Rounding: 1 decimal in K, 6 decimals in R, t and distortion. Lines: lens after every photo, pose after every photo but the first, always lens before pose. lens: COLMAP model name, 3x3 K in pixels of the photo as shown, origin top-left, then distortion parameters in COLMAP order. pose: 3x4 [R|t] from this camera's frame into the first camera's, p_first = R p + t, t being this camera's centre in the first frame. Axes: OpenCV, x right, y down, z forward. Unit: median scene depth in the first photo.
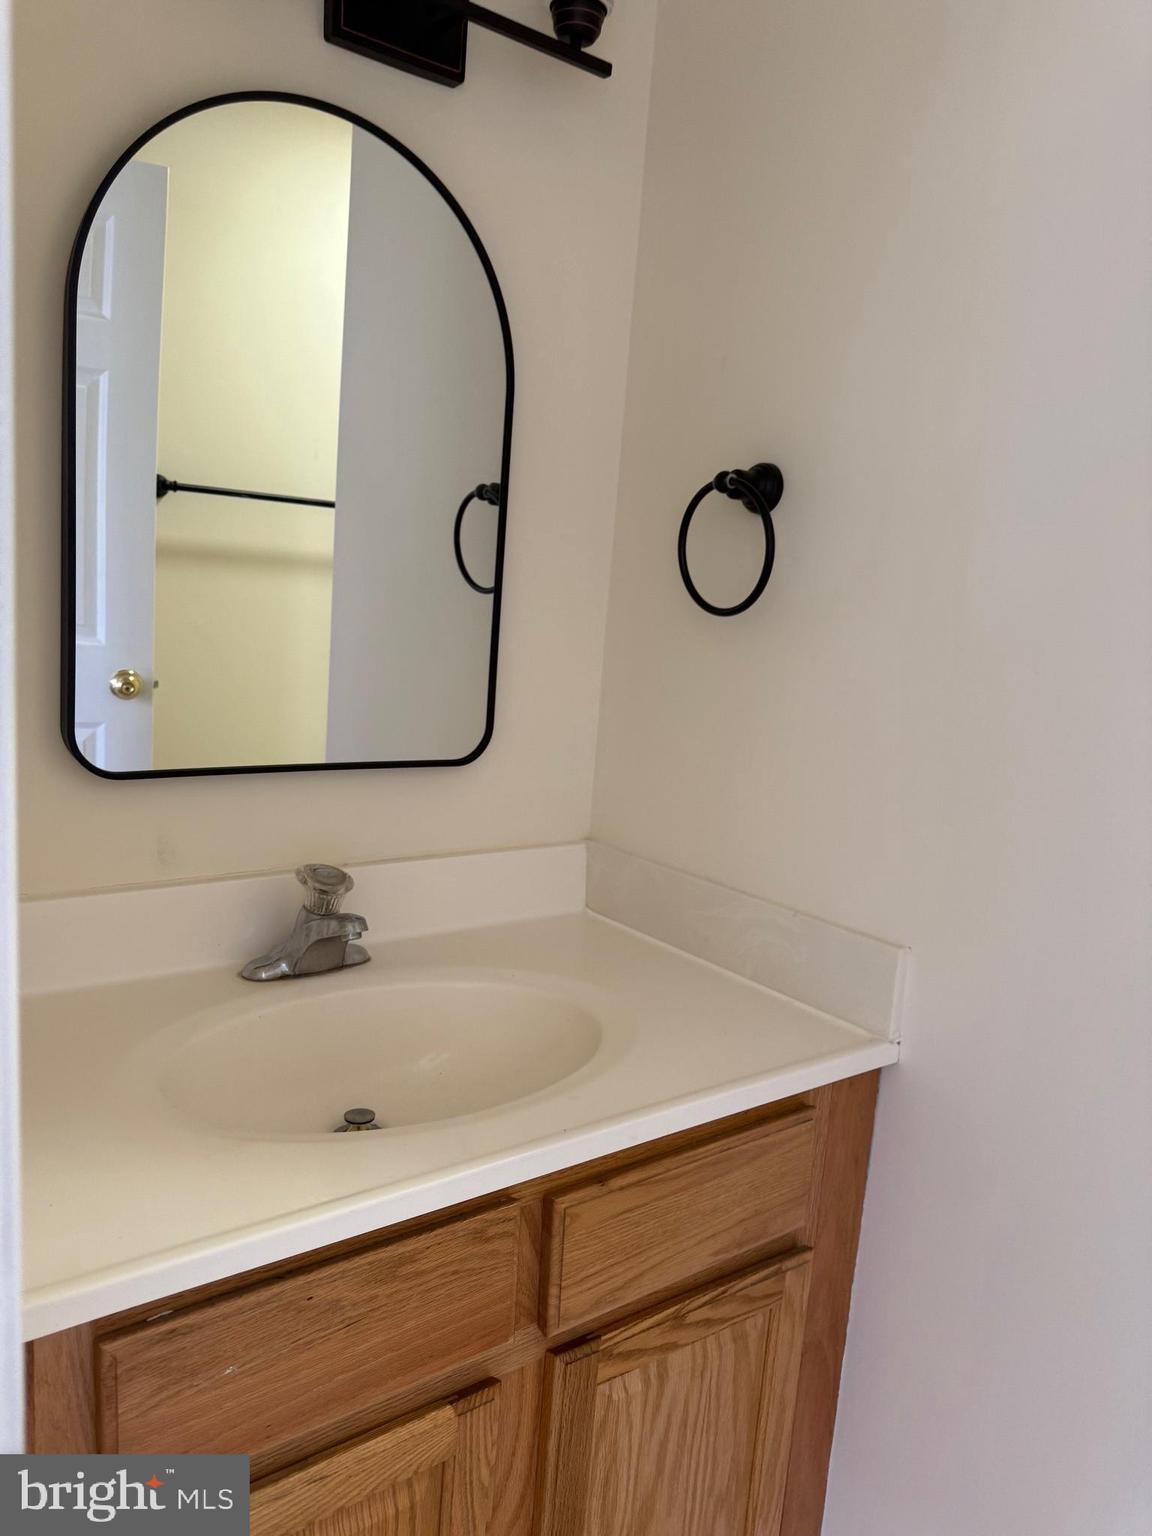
lens RADIAL K [[1098.3, 0, 571.5], [0, 1098.3, 762.1], [0, 0, 1]] dist [0.038344, -0.045664]
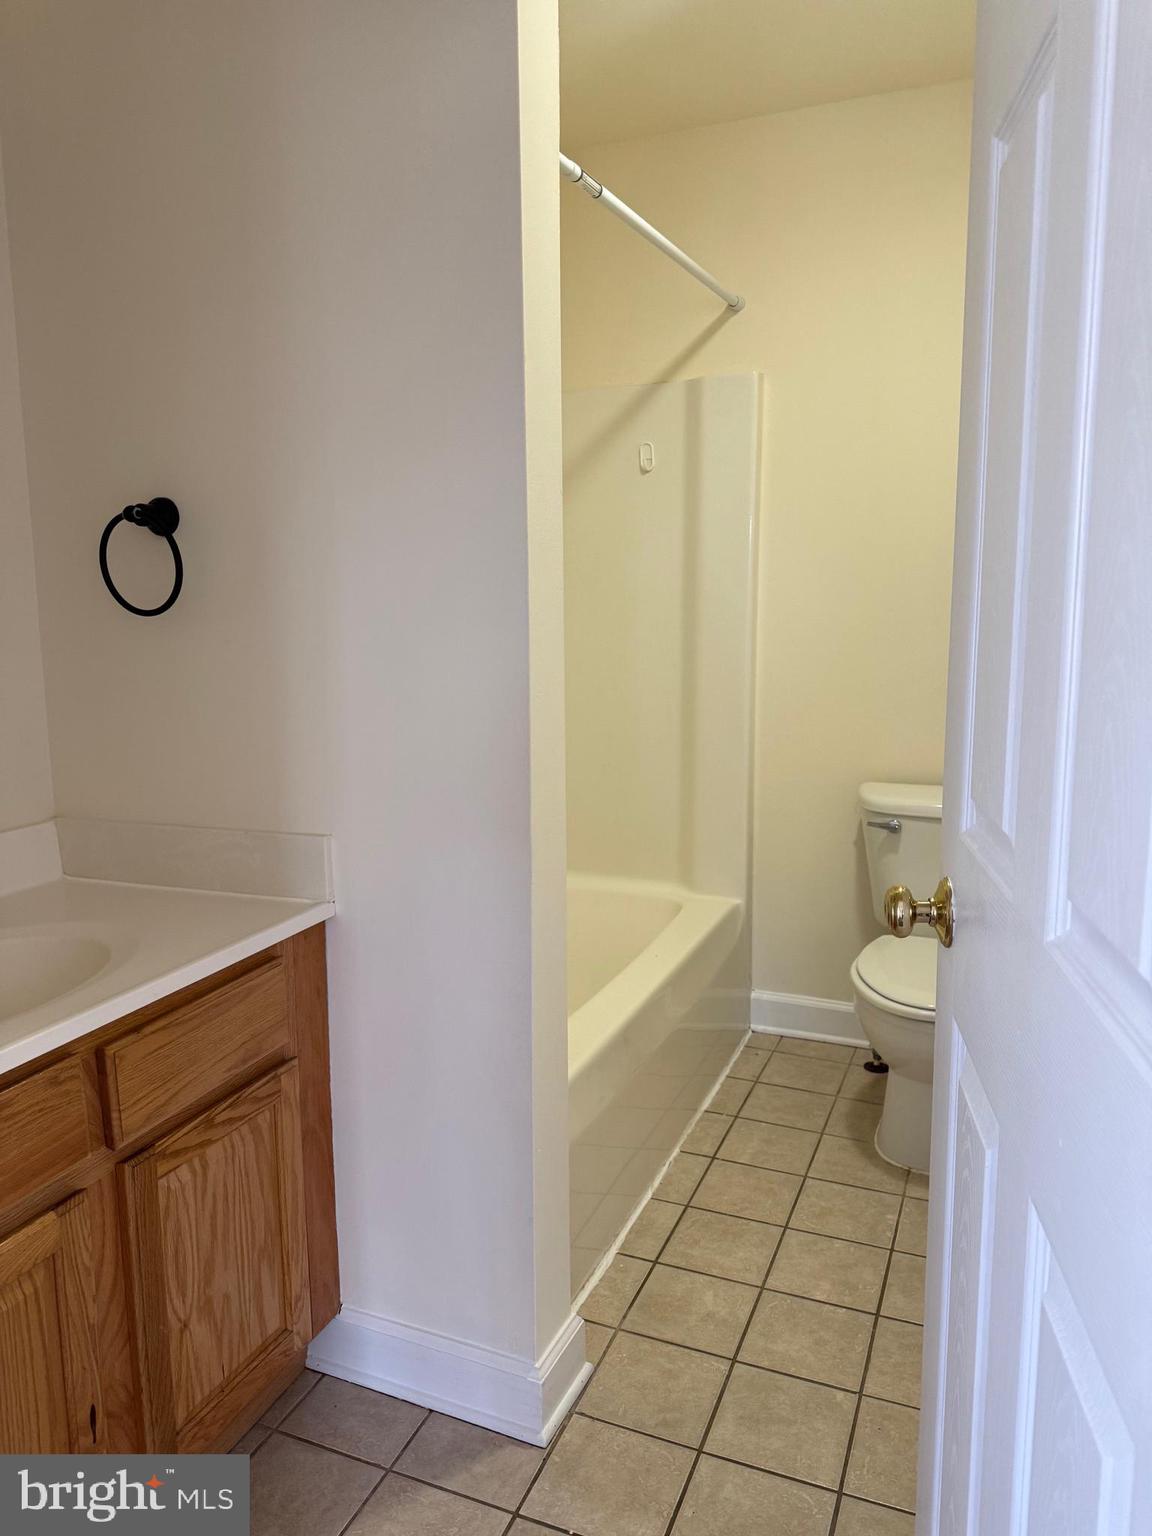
lens RADIAL K [[1098.3, 0, 567.9], [0, 1098.3, 736.9], [0, 0, 1]] dist [0.038344, -0.045664]
pose [[0.859405, -0.159506, 0.485778, -0.109473], [0.161575, 0.986131, 0.037951, 0.045148], [-0.485094, 0.045875, 0.873258, -0.437682]]
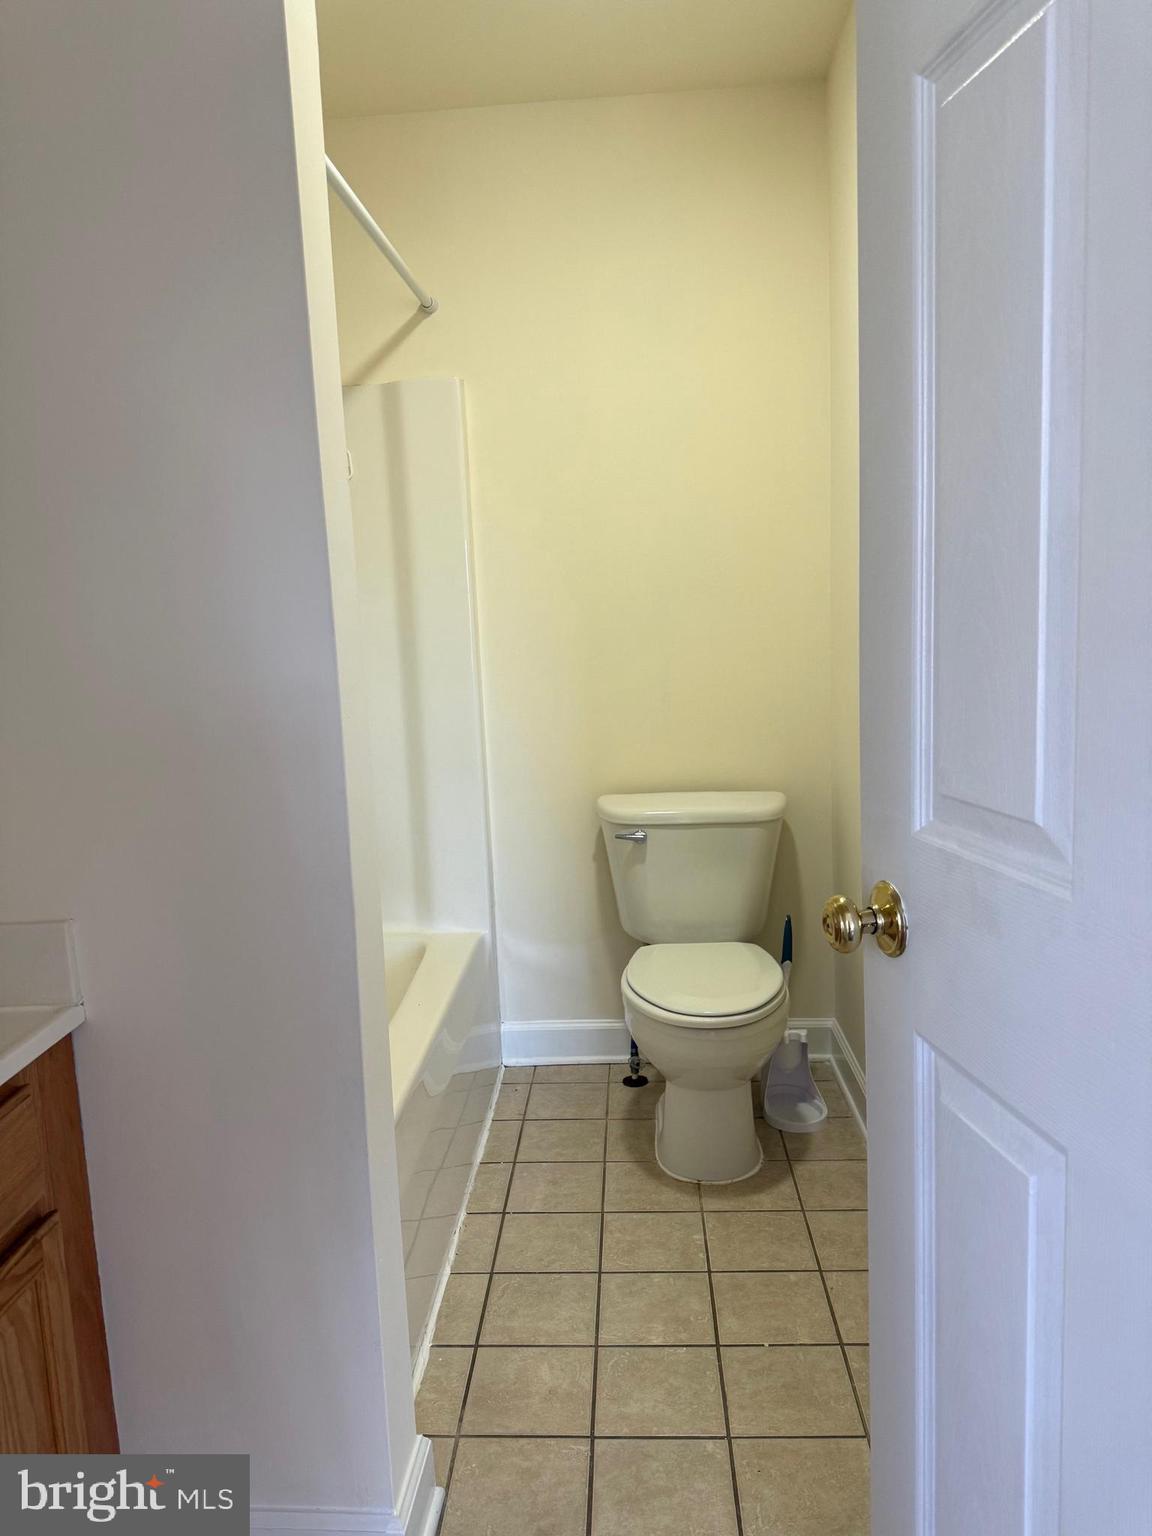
lens RADIAL K [[1098.3, 0, 558.6], [0, 1098.3, 743.7], [0, 0, 1]] dist [0.038344, -0.045664]
pose [[0.643235, -0.209333, 0.736498, -0.183617], [0.221951, 0.971578, 0.082304, 0.014483], [-0.732794, 0.110525, 0.671415, -0.155515]]
